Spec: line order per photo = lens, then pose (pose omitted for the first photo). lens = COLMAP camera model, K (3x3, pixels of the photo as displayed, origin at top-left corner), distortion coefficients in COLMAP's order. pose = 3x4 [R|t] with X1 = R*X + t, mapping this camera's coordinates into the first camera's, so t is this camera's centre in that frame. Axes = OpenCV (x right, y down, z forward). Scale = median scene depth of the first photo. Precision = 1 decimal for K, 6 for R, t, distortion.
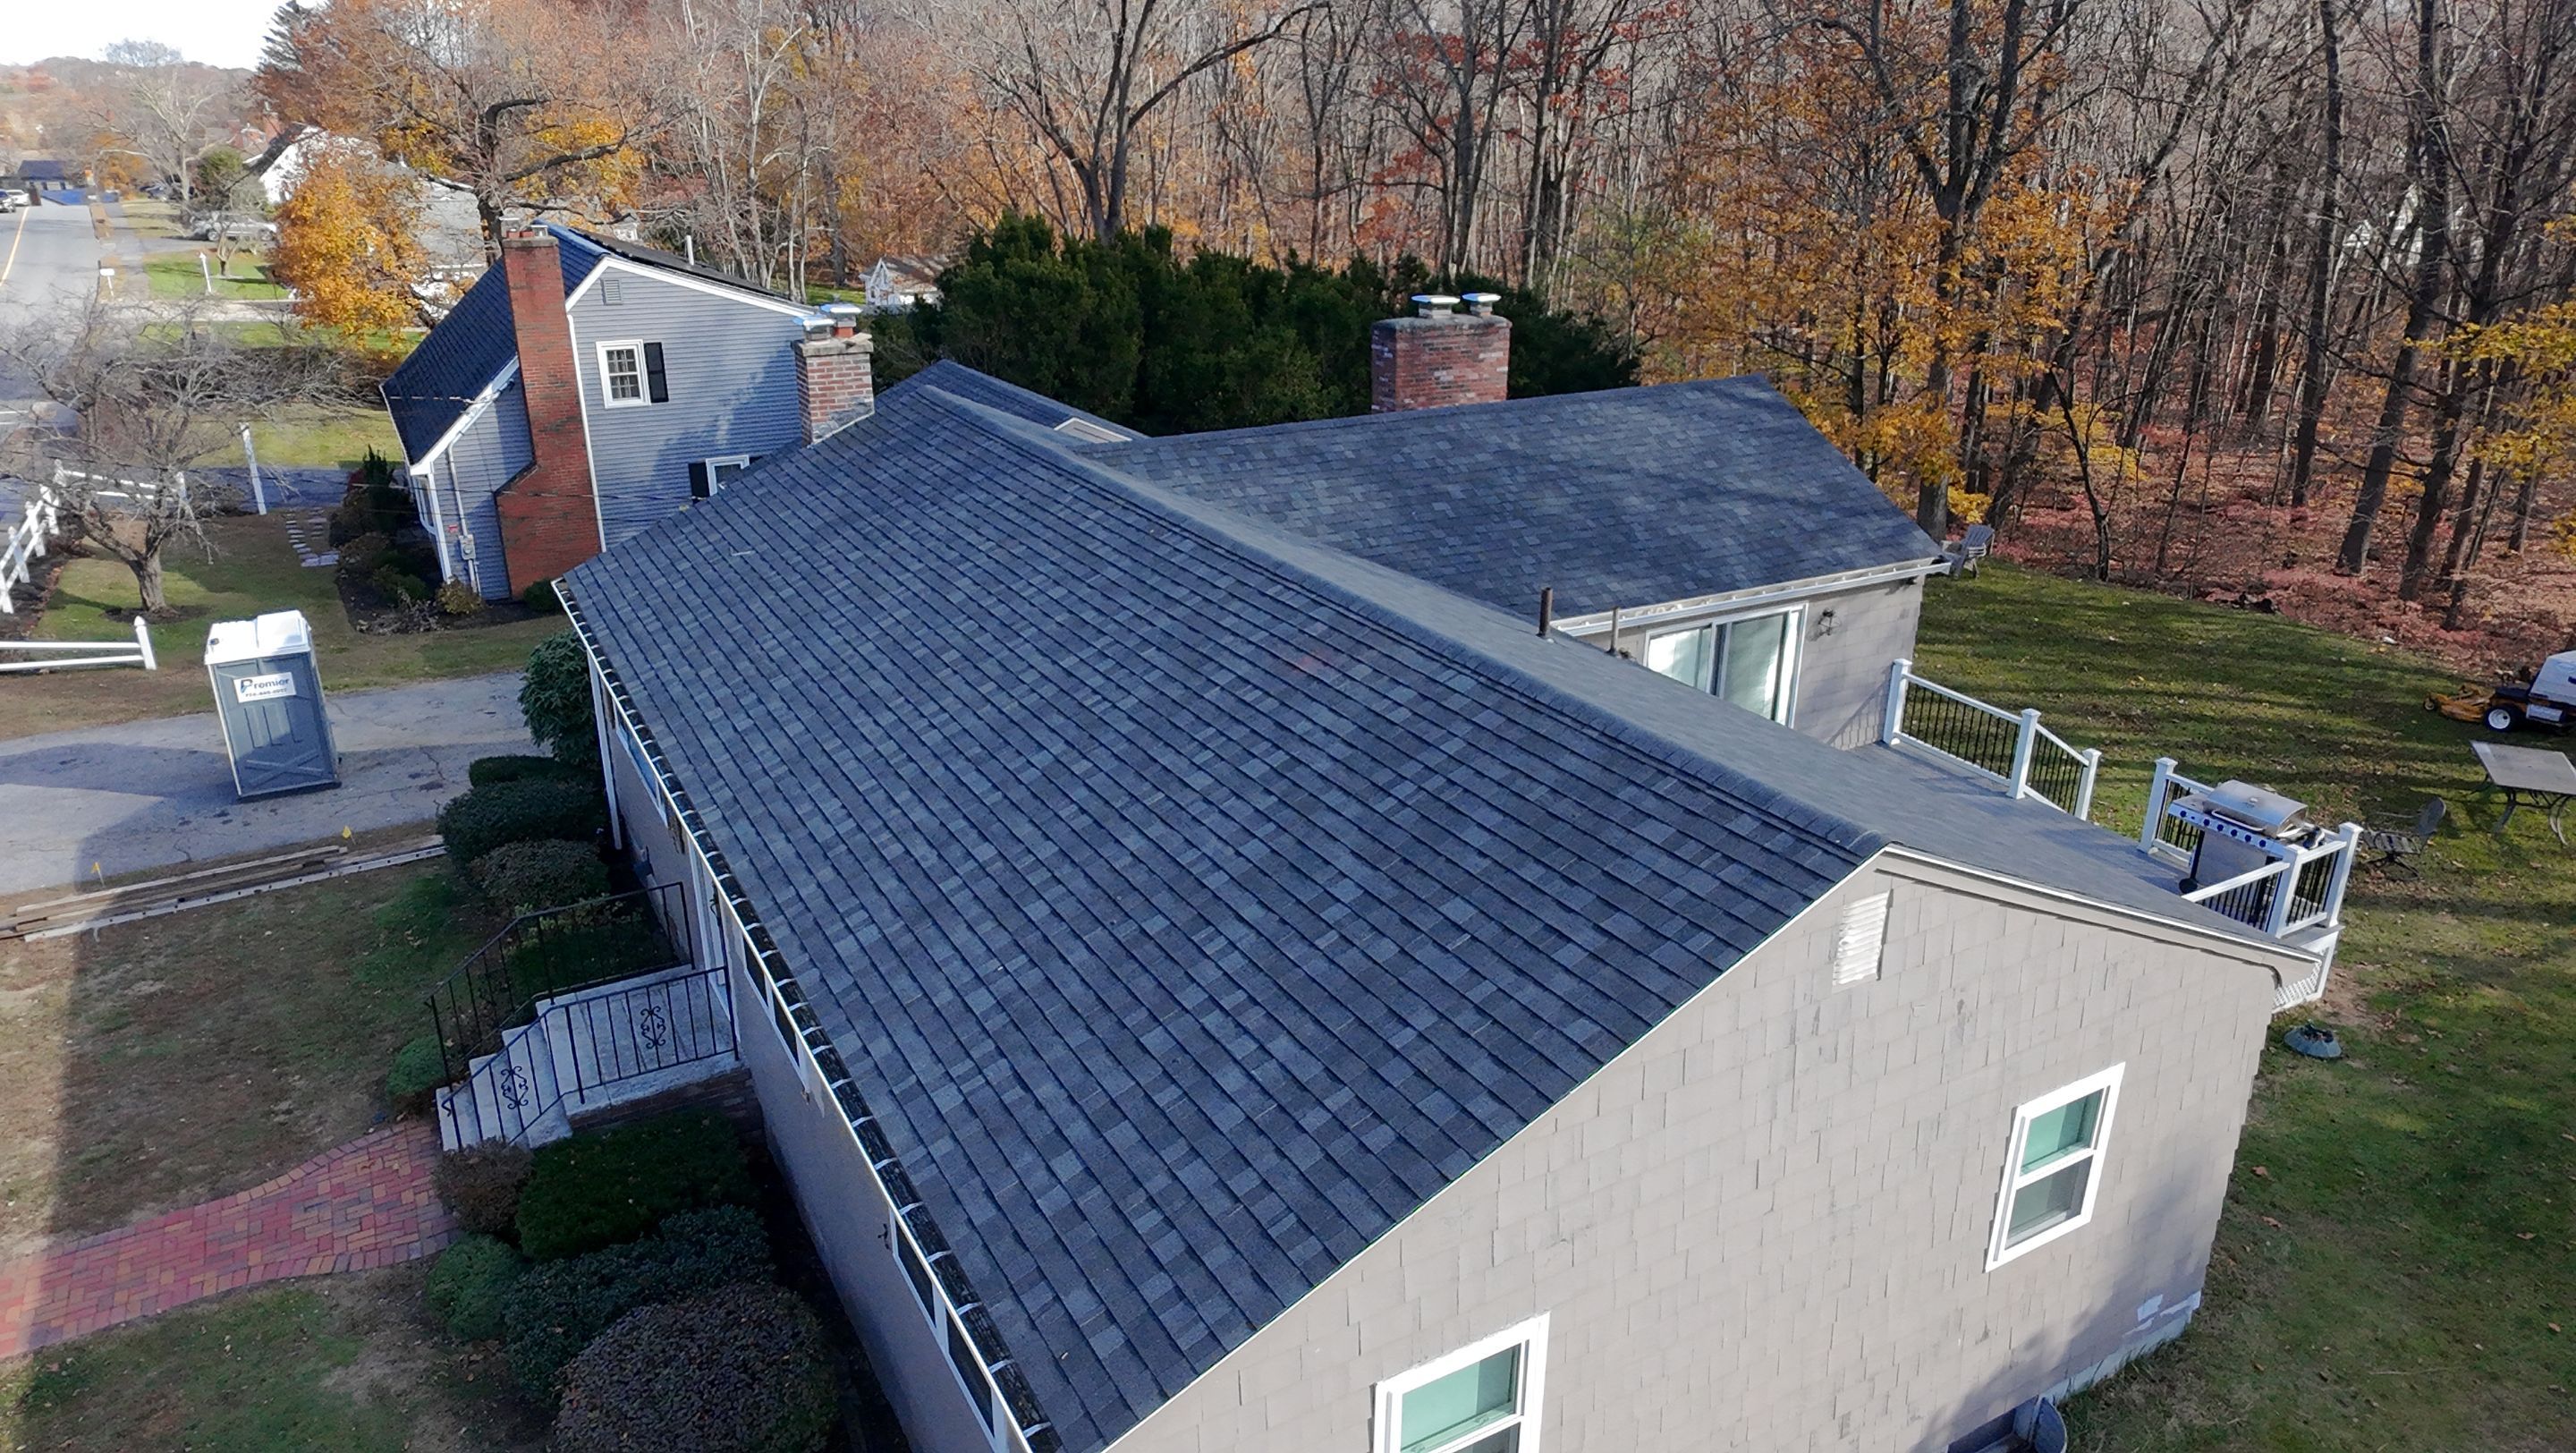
lens RADIAL K [[1636.8, 0, 1289.5], [0, 1636.8, 719.5], [0, 0, 1]] dist [0.005860, -0.004417]
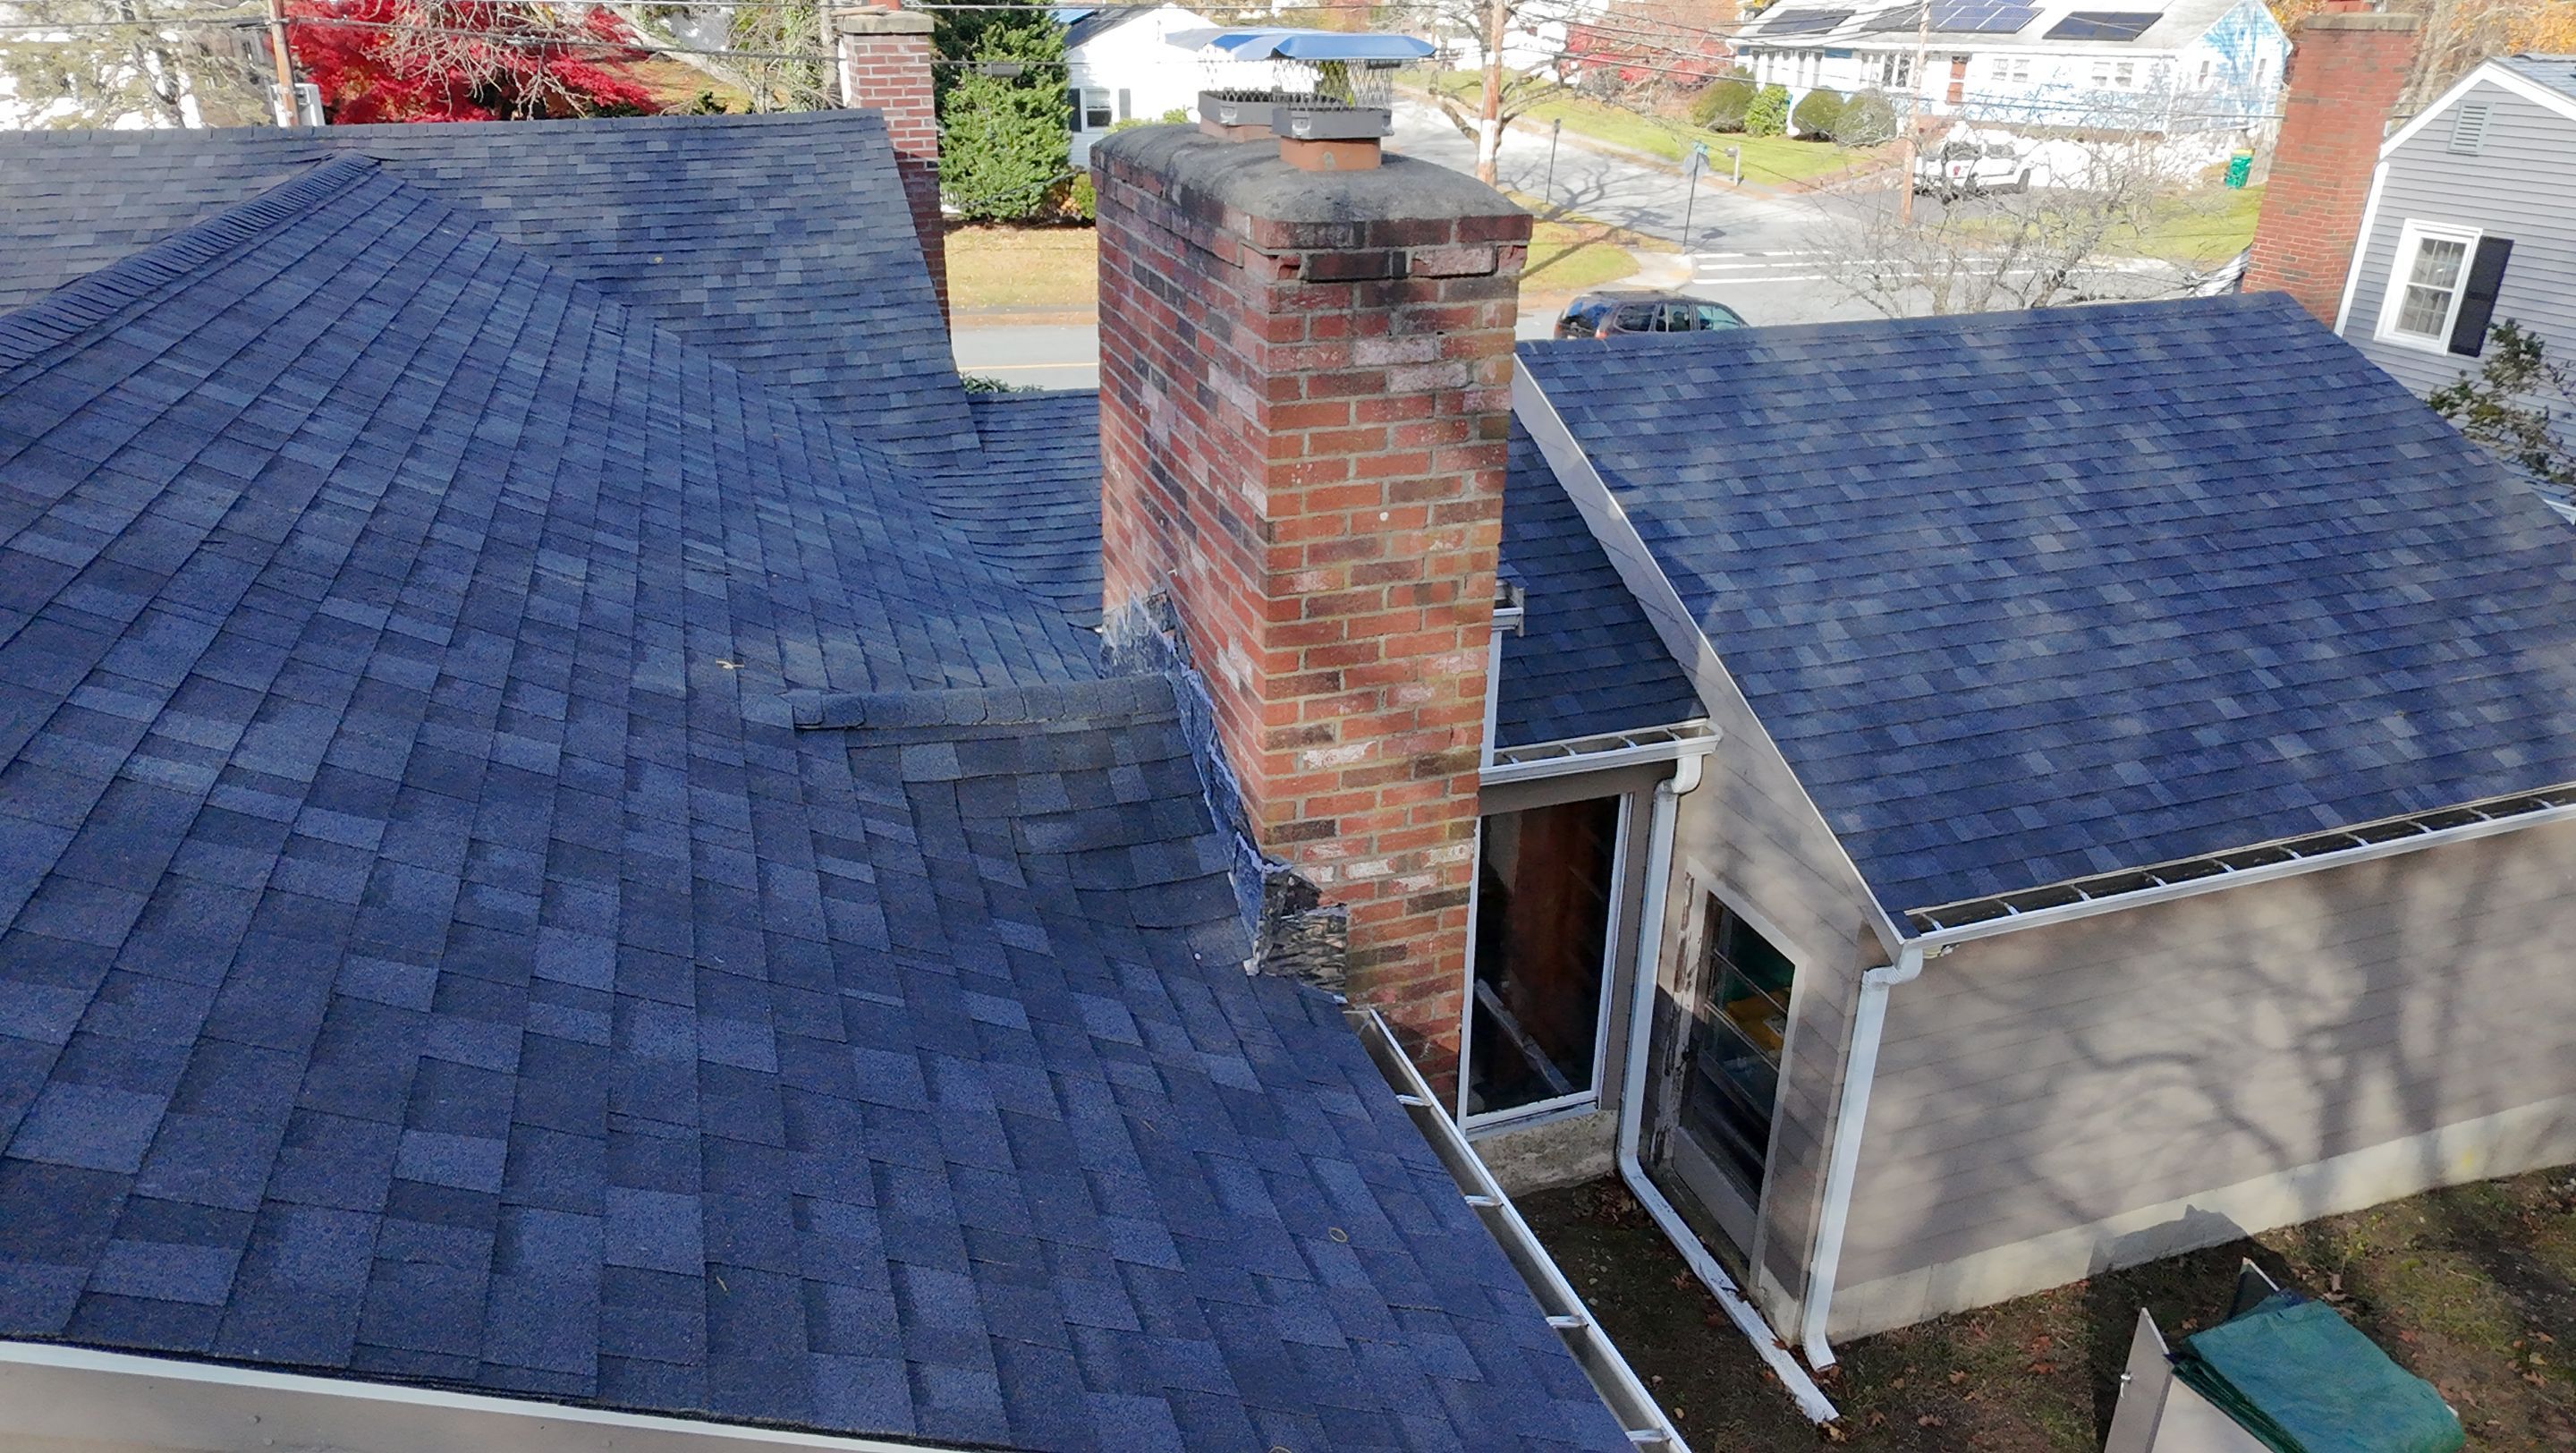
lens RADIAL K [[1636.8, 0, 1281.1], [0, 1636.8, 721.9], [0, 0, 1]] dist [0.005860, -0.004417]
pose [[-0.185112, 0.391757, -0.901255, 0.314533], [-0.358766, 0.826863, 0.433109, -0.290136], [0.914888, 0.403514, -0.012513, 1.095349]]
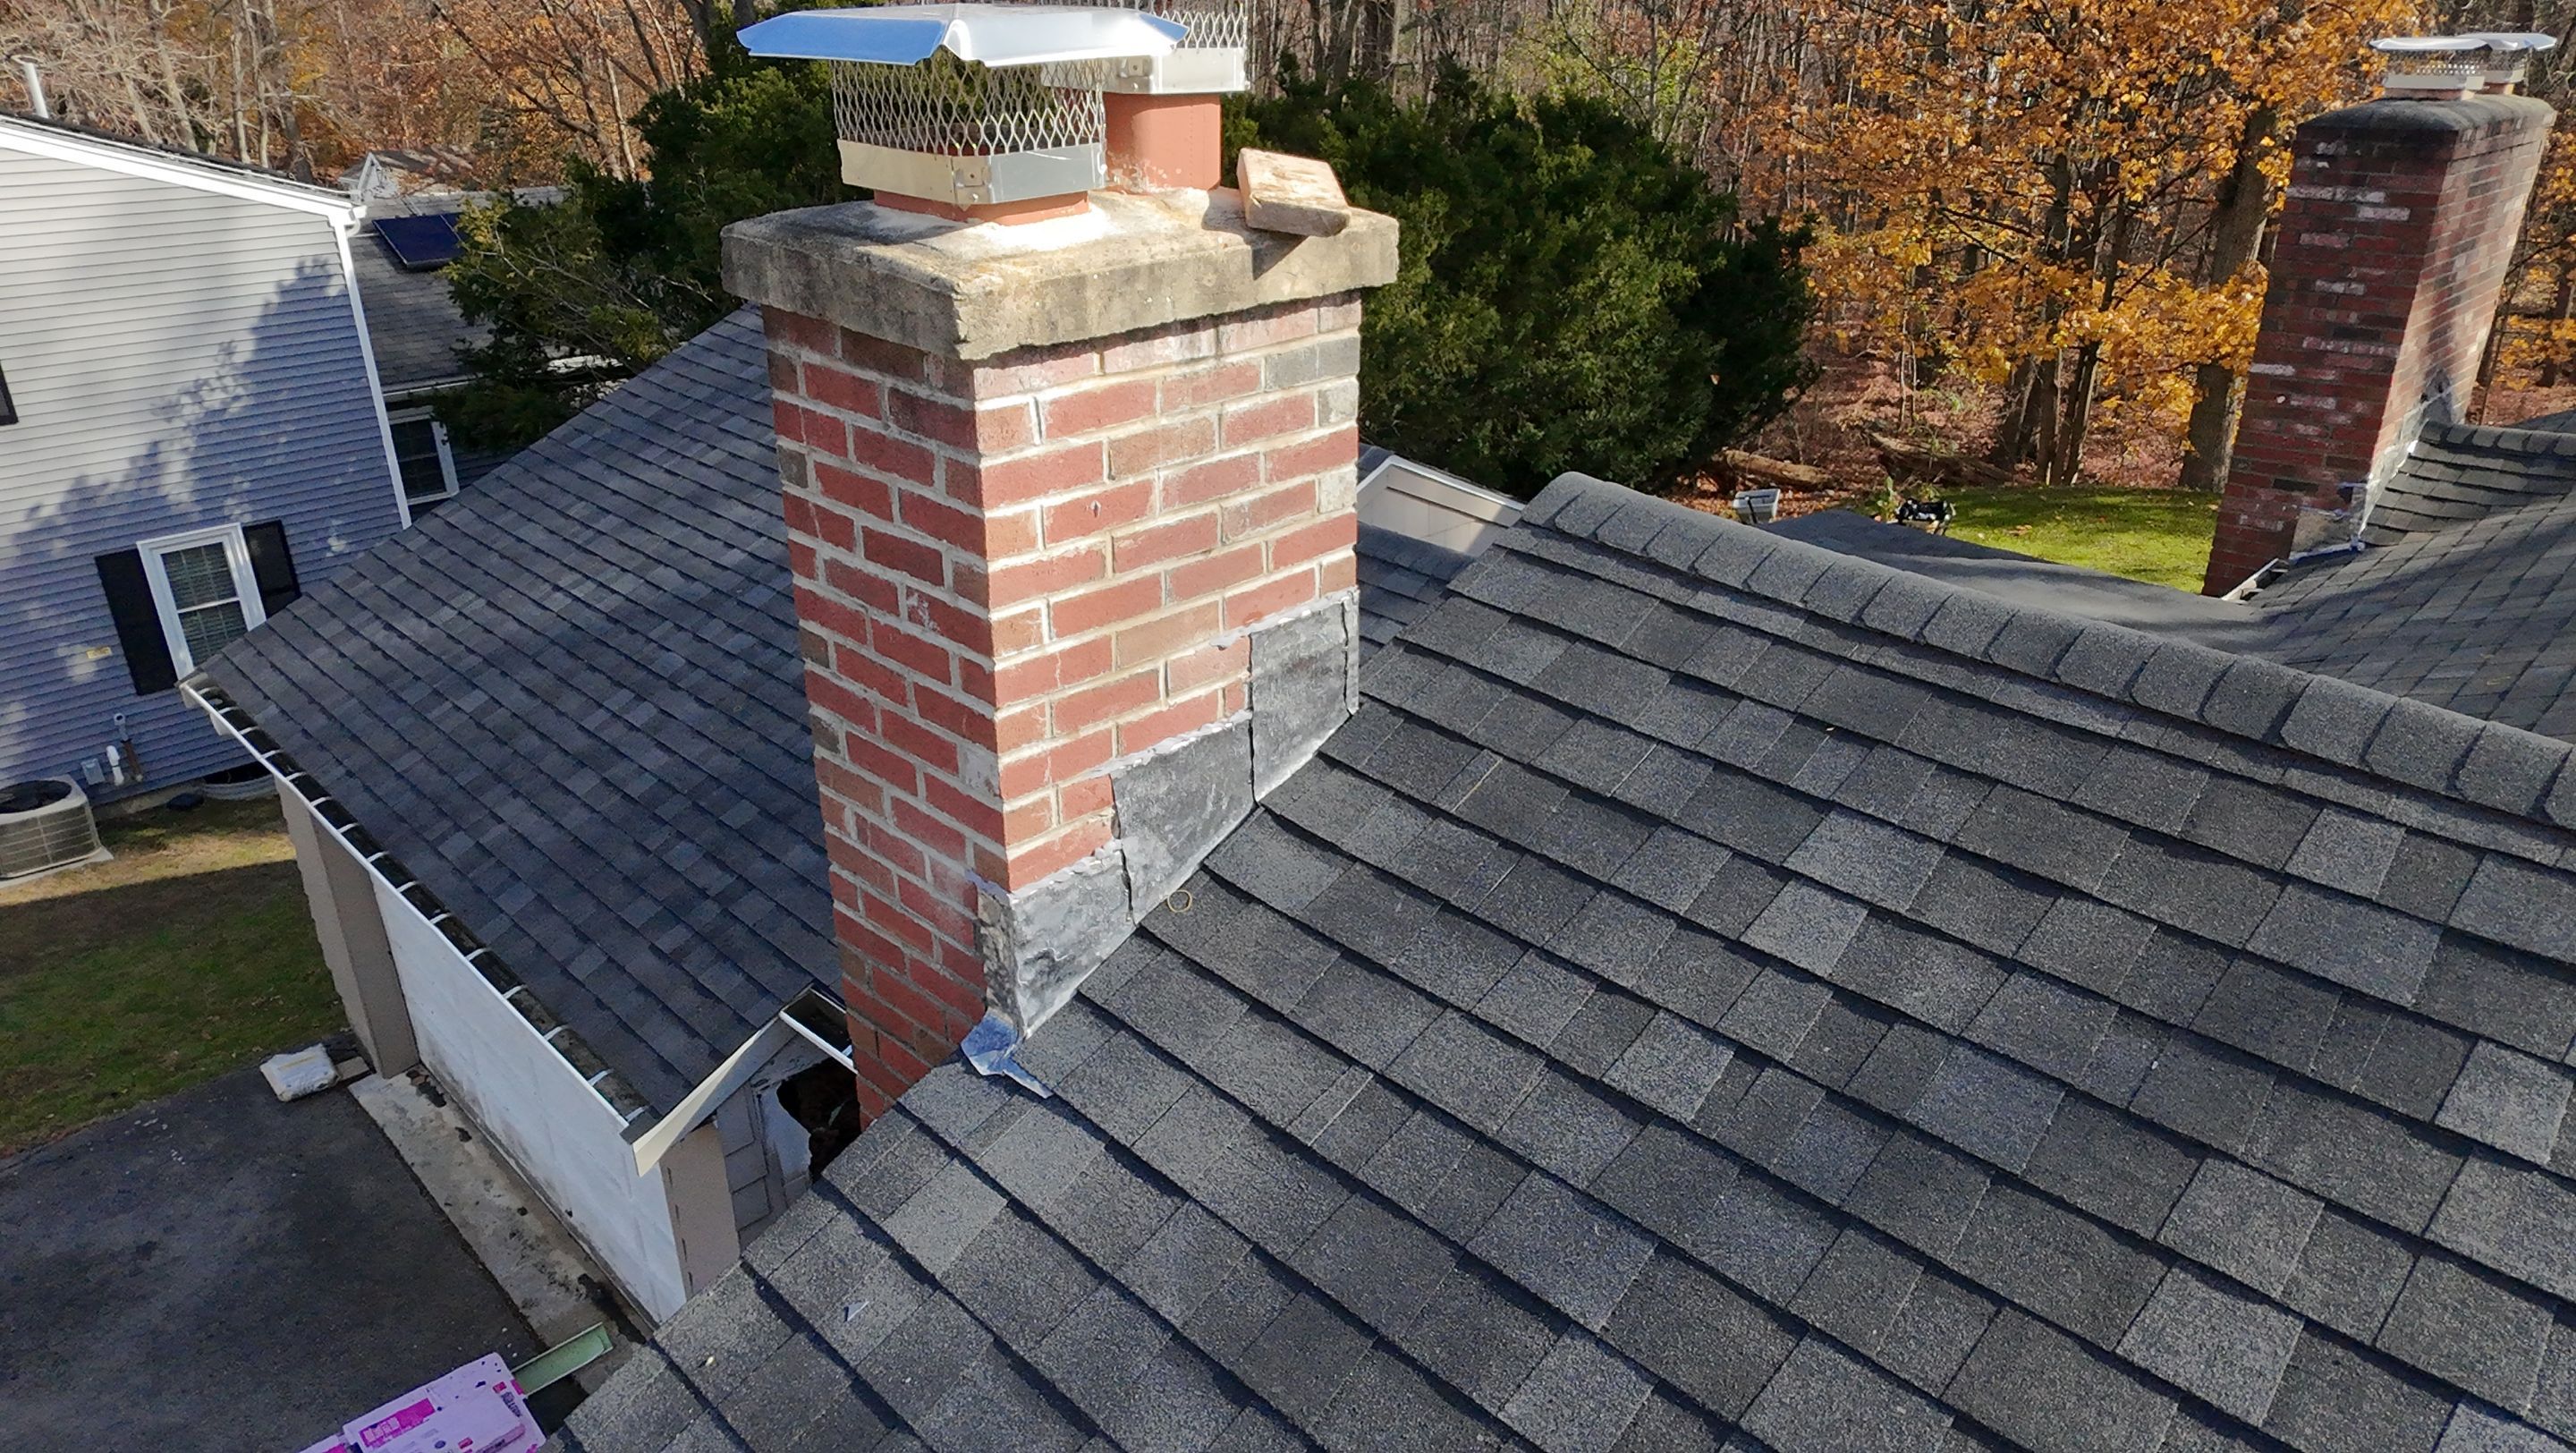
lens RADIAL K [[1636.8, 0, 1294.2], [0, 1636.8, 724.7], [0, 0, 1]] dist [0.005860, -0.004417]
pose [[0.963026, -0.117566, 0.242404, -0.260170], [0.102300, 0.991947, 0.074677, -0.173944], [-0.249231, -0.047118, 0.967297, 0.758667]]
